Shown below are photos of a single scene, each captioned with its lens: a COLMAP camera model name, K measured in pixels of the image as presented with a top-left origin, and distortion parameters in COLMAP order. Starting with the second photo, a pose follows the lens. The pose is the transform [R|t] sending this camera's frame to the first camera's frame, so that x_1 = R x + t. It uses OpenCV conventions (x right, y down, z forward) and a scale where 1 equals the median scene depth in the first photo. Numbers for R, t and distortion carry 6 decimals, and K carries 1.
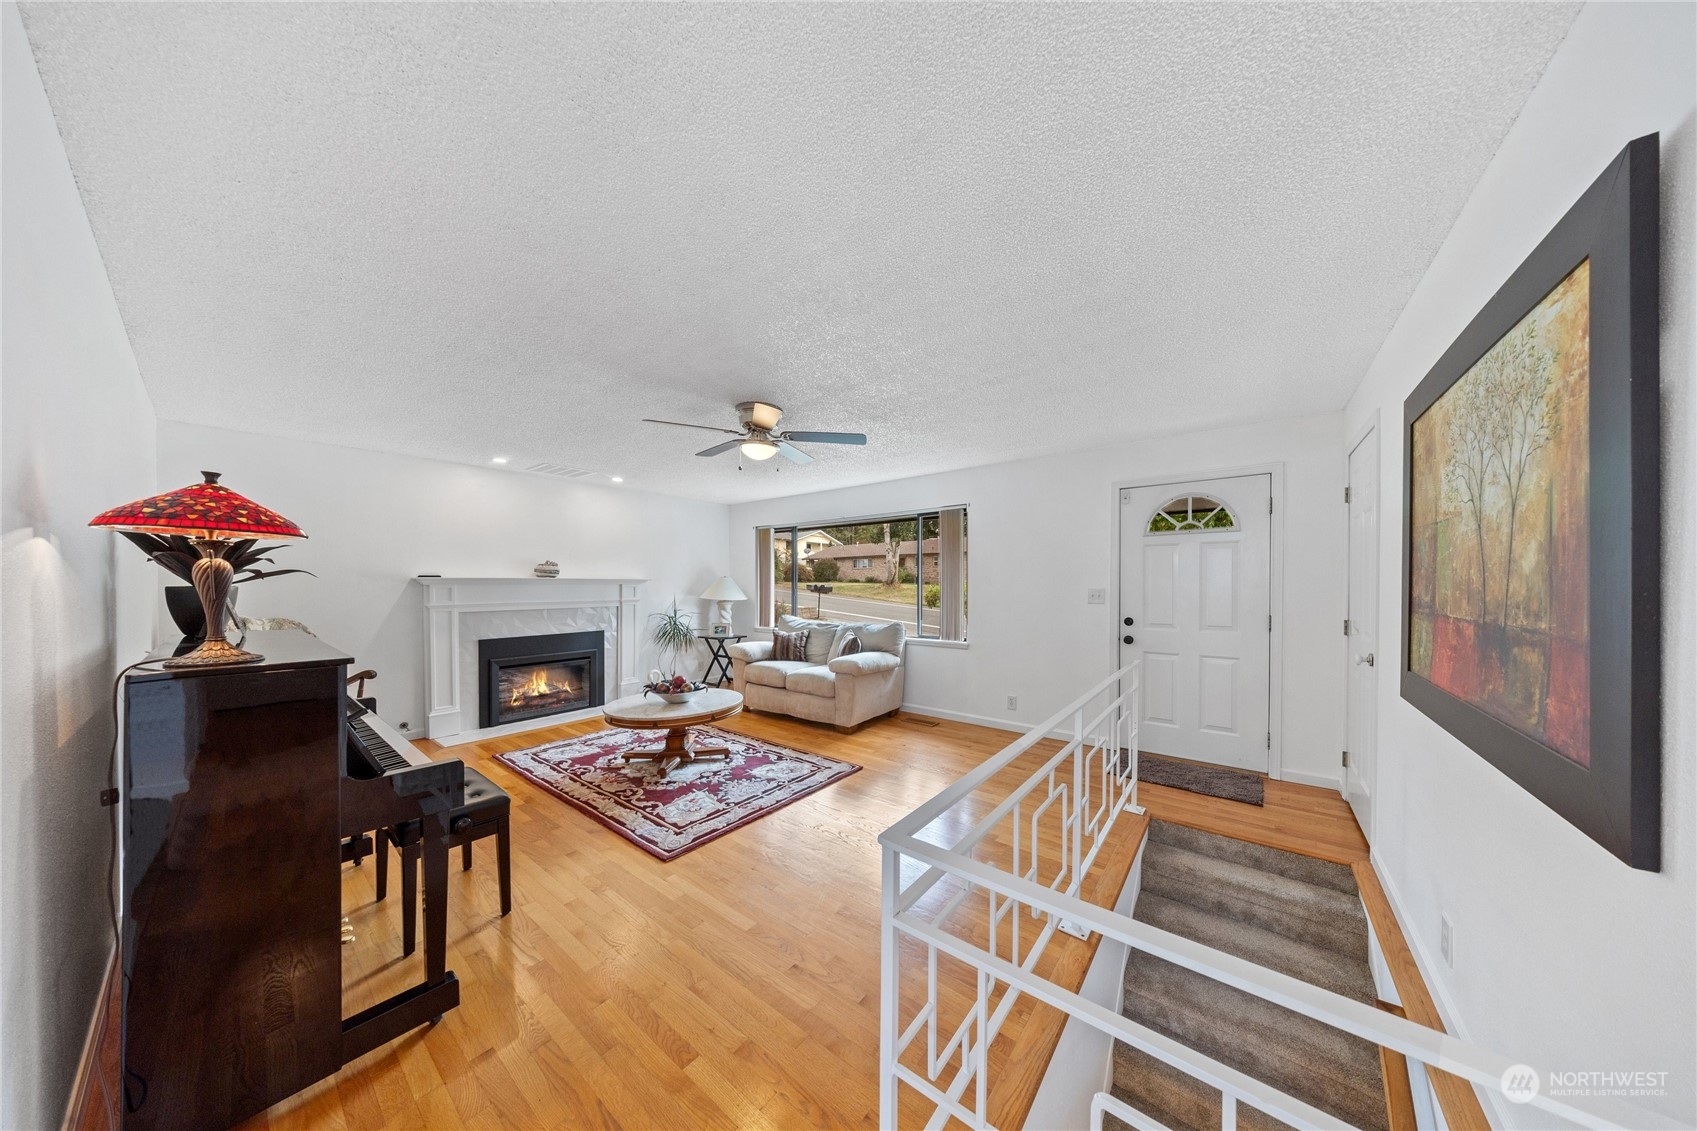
lens RADIAL K [[493.4, 0, 876.0], [0, 493.4, 582.6], [0, 0, 1]] dist [-0.011662, -0.000452]
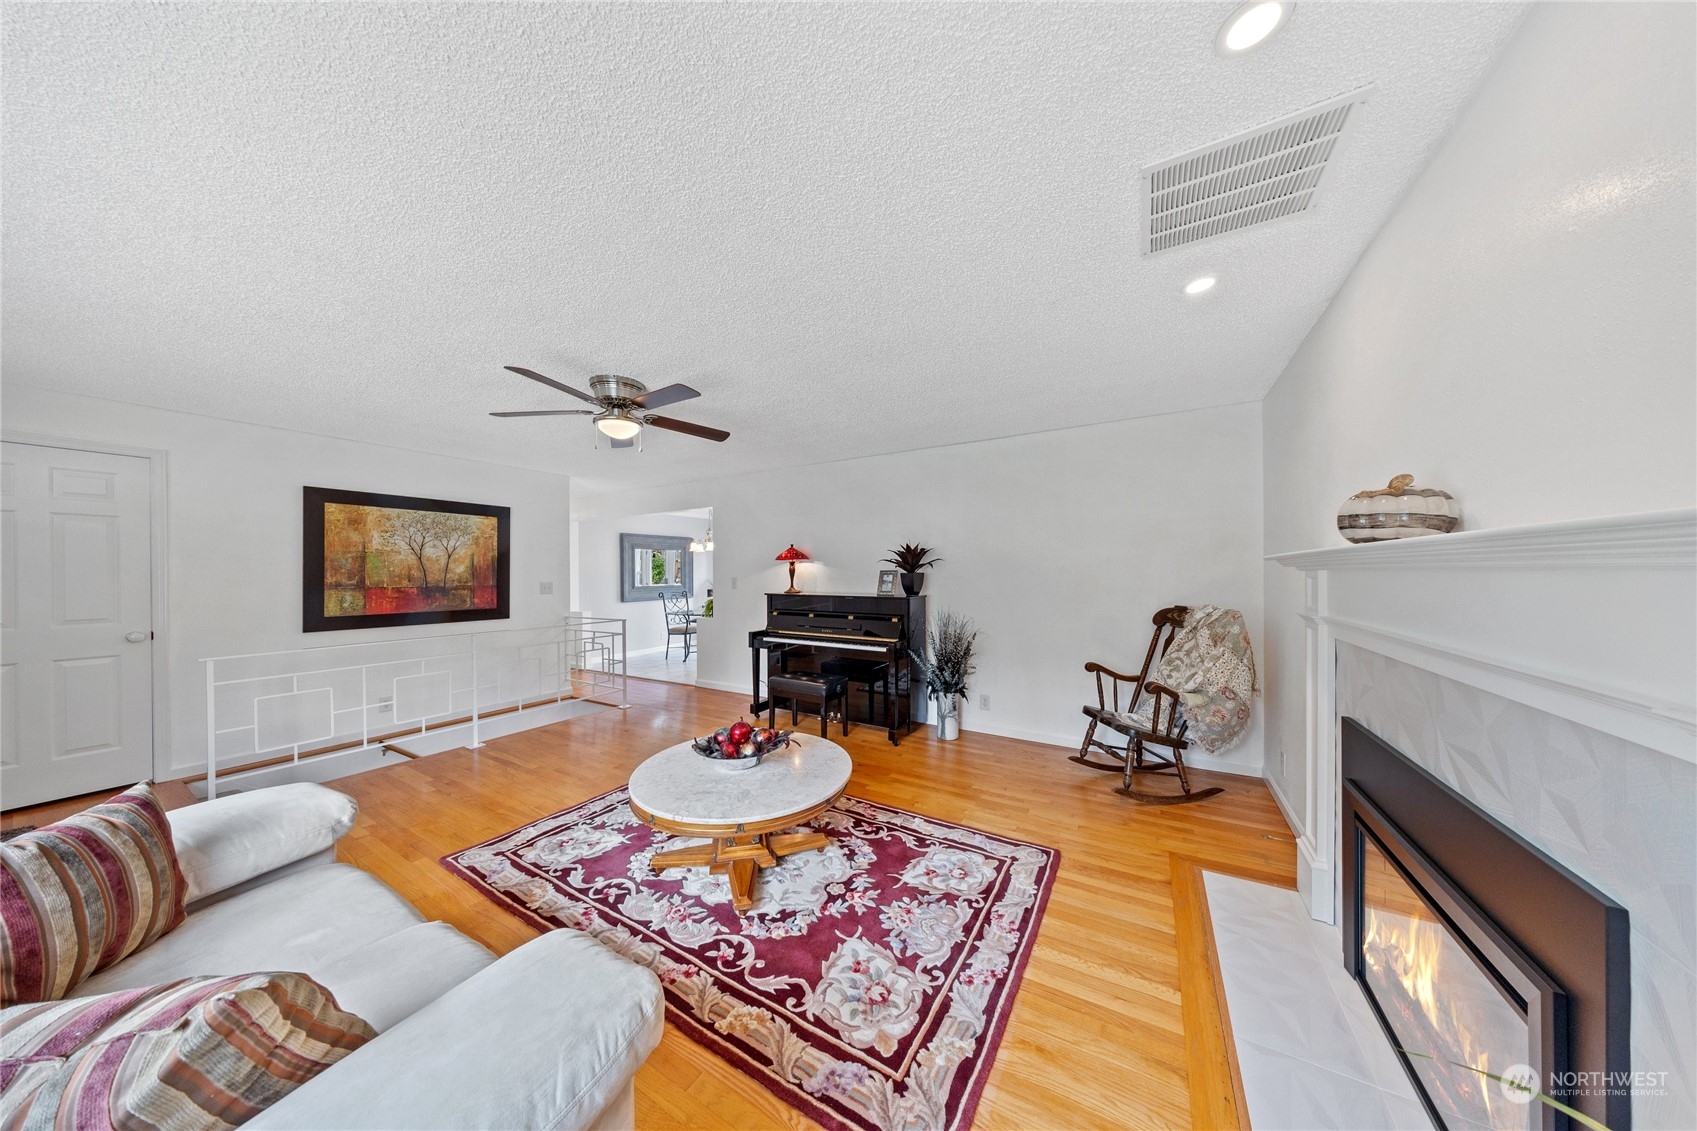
lens RADIAL K [[493.4, 0, 853.7], [0, 493.4, 571.9], [0, 0, 1]] dist [-0.011662, -0.000452]
pose [[-0.995358, 0.003432, -0.096176, -0.494809], [0.003997, 0.999976, -0.005691, 0.007377], [0.096154, -0.006049, -0.995348, 1.661779]]
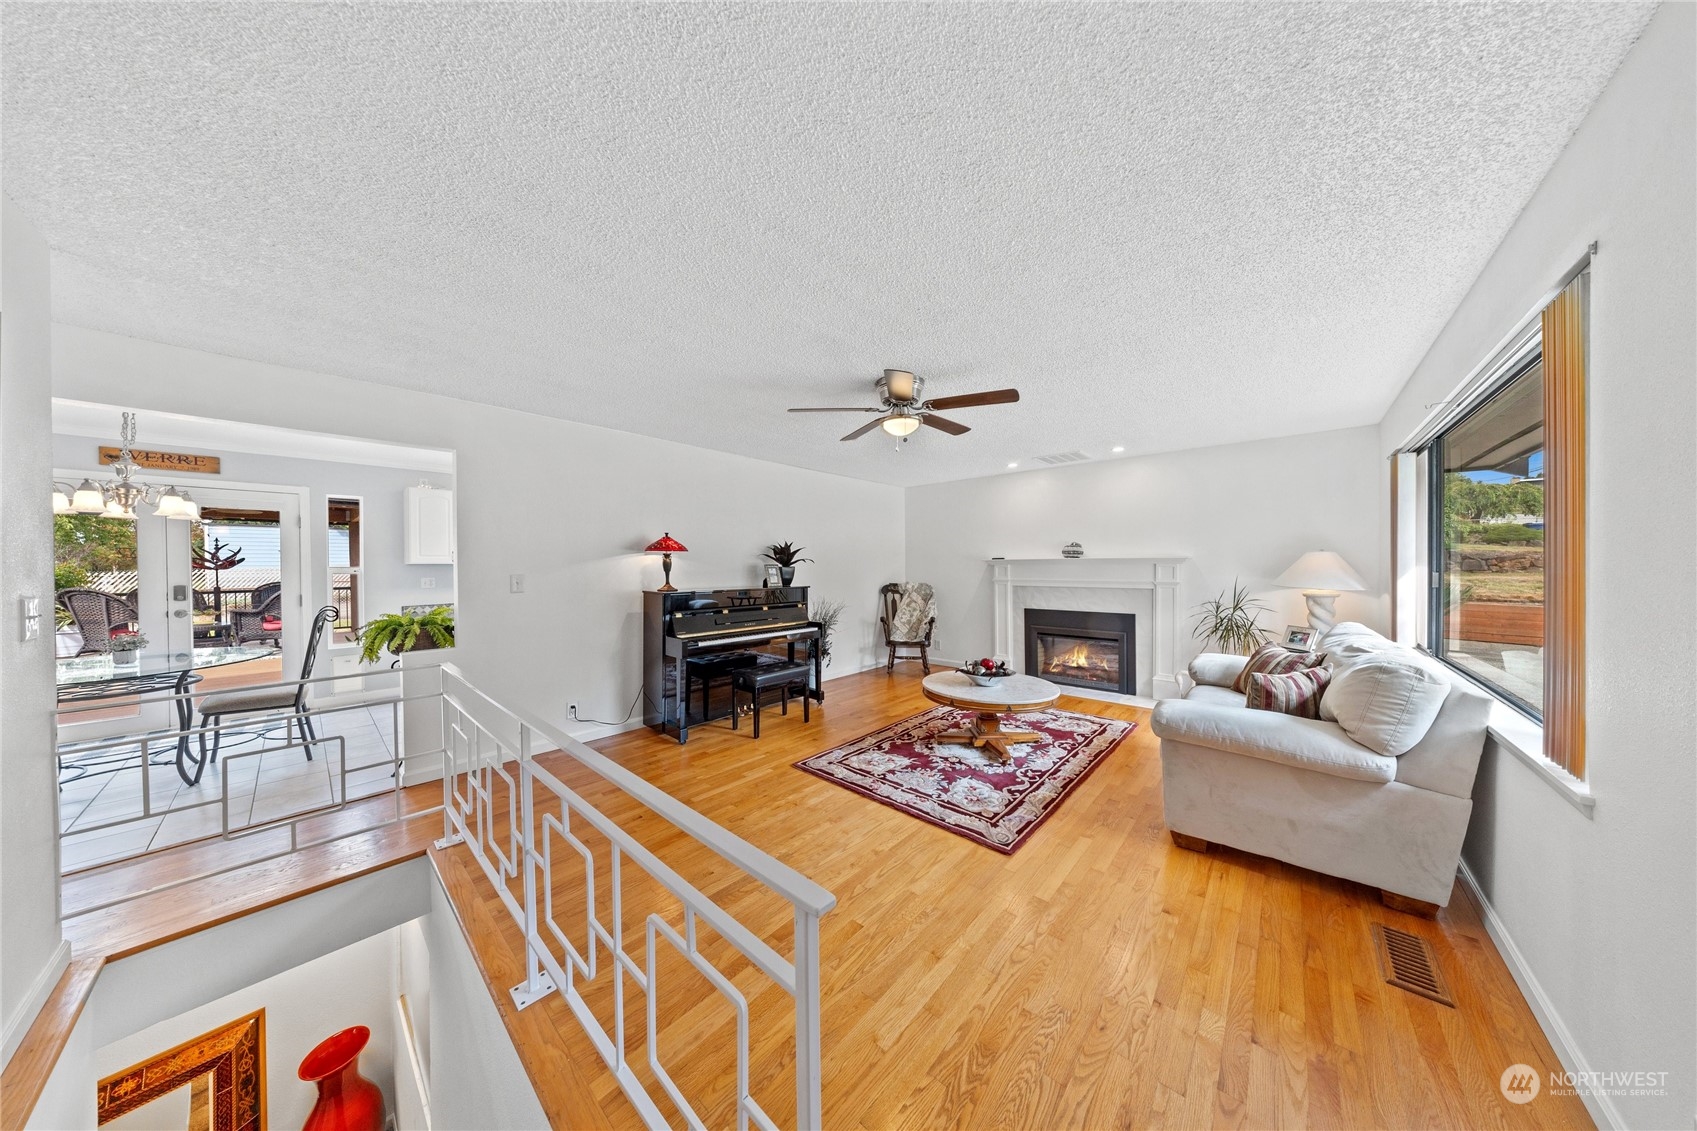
lens RADIAL K [[493.4, 0, 850.4], [0, 493.4, 567.5], [0, 0, 1]] dist [-0.011662, -0.000452]
pose [[-0.107968, 0.004443, -0.994144, 0.611605], [0.010314, 0.999941, 0.003349, 0.003476], [0.994101, -0.009892, -0.108007, 0.858635]]
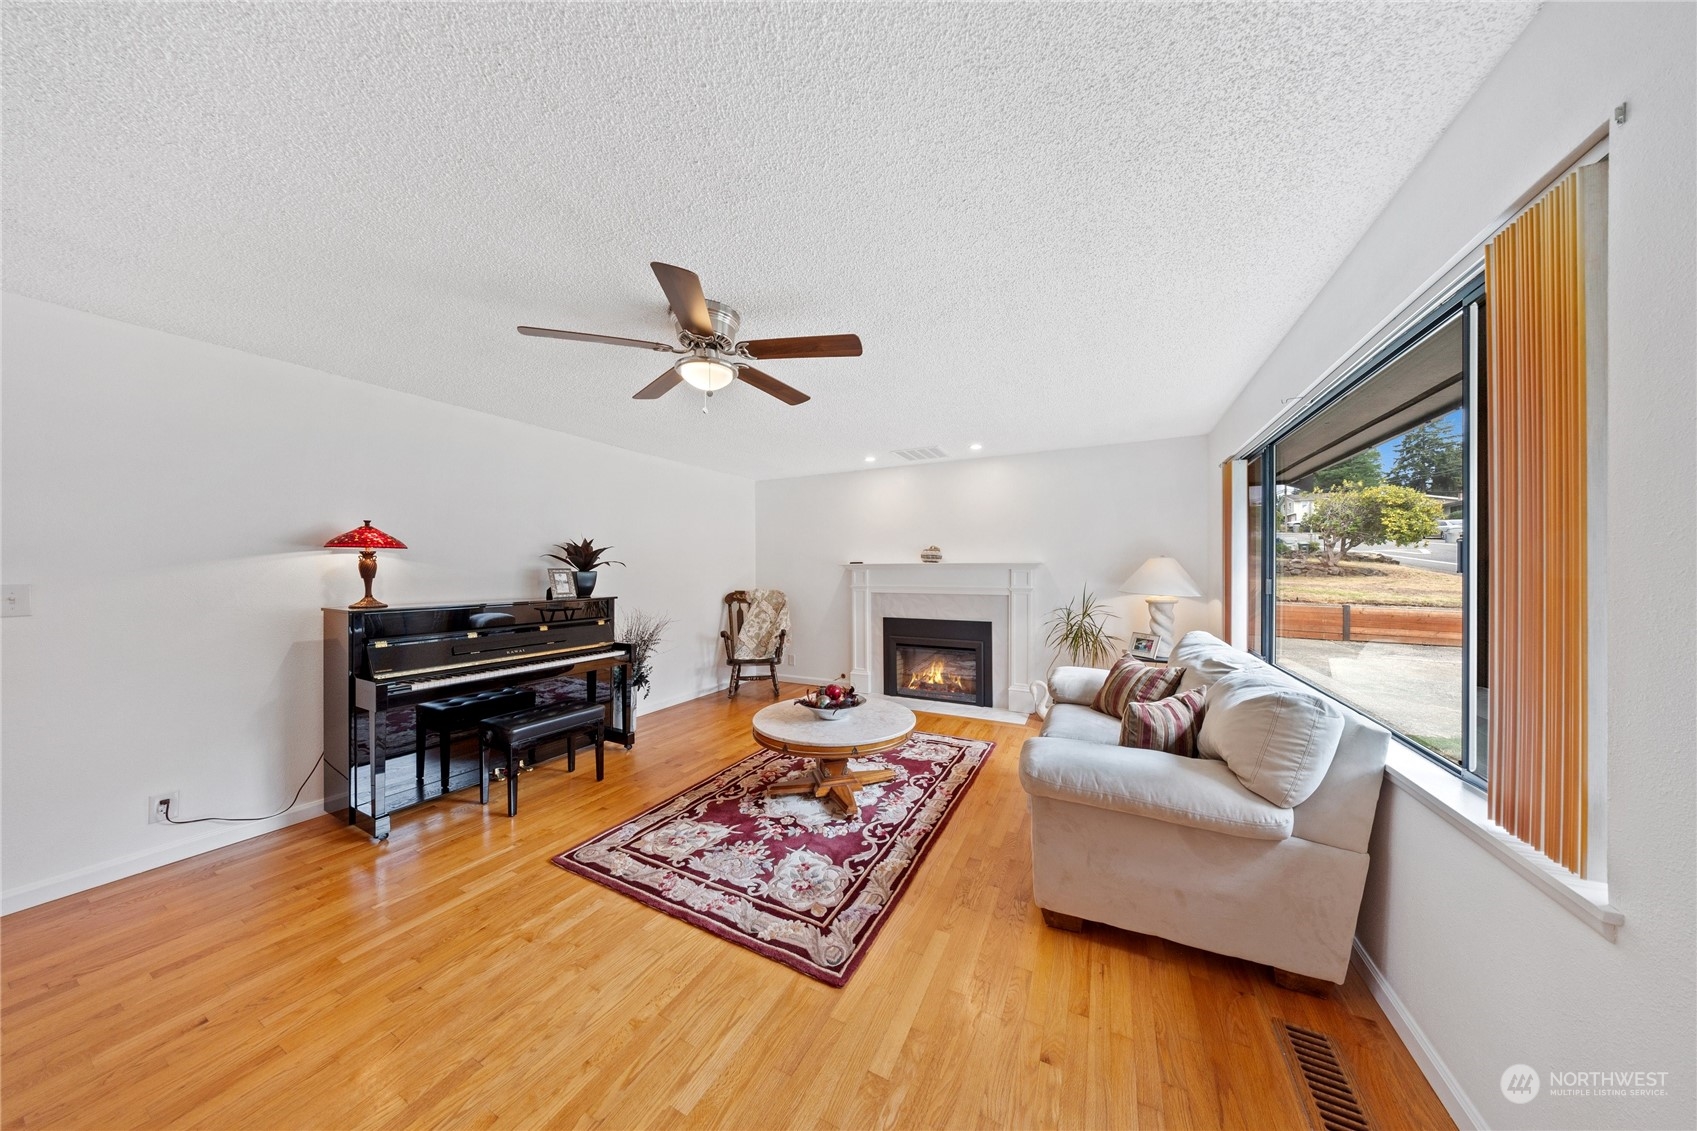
lens RADIAL K [[493.4, 0, 863.1], [0, 493.4, 571.9], [0, 0, 1]] dist [-0.011662, -0.000452]
pose [[0.170806, 0.003512, -0.985298, 0.398403], [0.006960, 0.999964, 0.004771, 0.003850], [0.985280, -0.007672, 0.170776, 0.937149]]
